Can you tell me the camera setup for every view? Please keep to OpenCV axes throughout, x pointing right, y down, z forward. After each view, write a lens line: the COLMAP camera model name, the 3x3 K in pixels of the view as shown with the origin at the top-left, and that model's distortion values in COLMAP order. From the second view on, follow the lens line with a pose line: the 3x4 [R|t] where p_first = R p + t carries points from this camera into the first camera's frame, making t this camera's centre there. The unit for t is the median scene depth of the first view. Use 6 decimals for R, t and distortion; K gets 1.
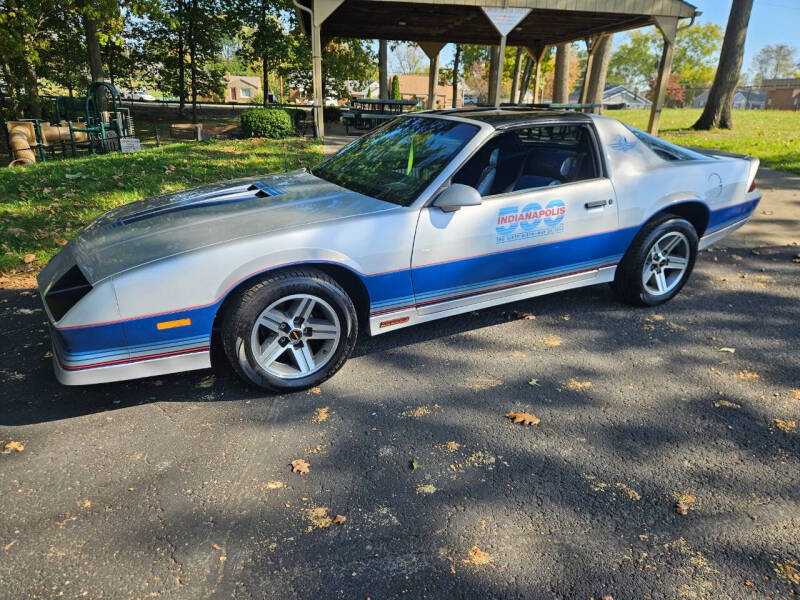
lens RADIAL K [[544.8, 0, 398.6], [0, 544.8, 308.4], [0, 0, 1]] dist [0.065329, -0.053910]
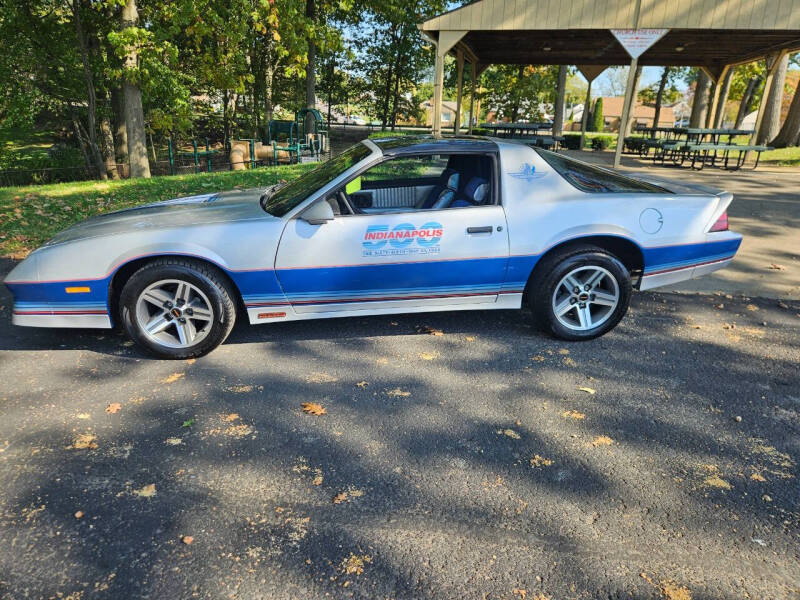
lens RADIAL K [[544.8, 0, 397.4], [0, 544.8, 304.4], [0, 0, 1]] dist [0.065329, -0.053910]
pose [[0.934784, 0.117255, -0.335307, 0.505883], [-0.131526, 0.991109, -0.020090, -0.007839], [0.329970, 0.062881, 0.941895, -0.009038]]
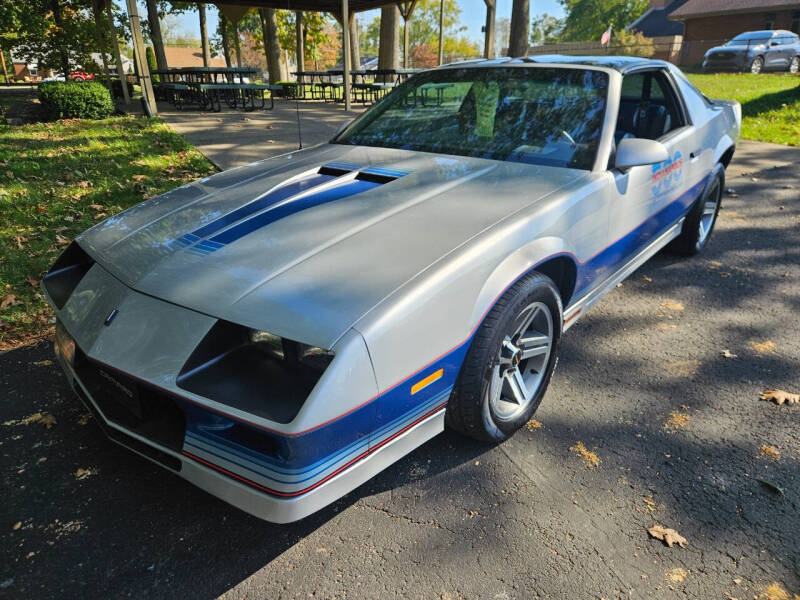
lens RADIAL K [[544.8, 0, 398.4], [0, 544.8, 300.4], [0, 0, 1]] dist [0.065329, -0.053910]
pose [[0.920084, -0.174434, 0.350740, -0.422837], [0.164091, 0.984664, 0.059249, -0.071702], [-0.355696, 0.003040, 0.934597, 0.263339]]
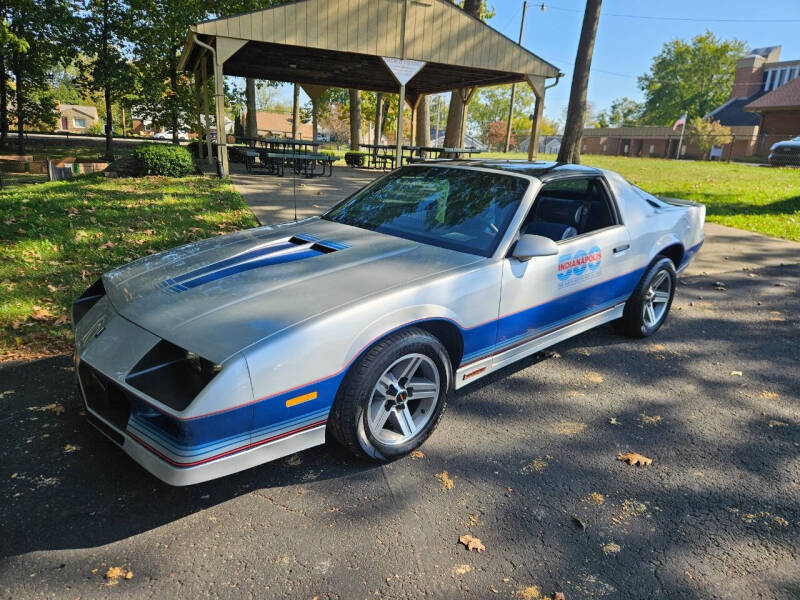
lens RADIAL K [[544.8, 0, 399.3], [0, 544.8, 295.4], [0, 0, 1]] dist [0.065329, -0.053910]
pose [[0.965406, -0.047781, 0.256338, -0.308592], [0.068576, 0.994986, -0.072806, -0.041683], [-0.251574, 0.087866, 0.963841, 0.056116]]
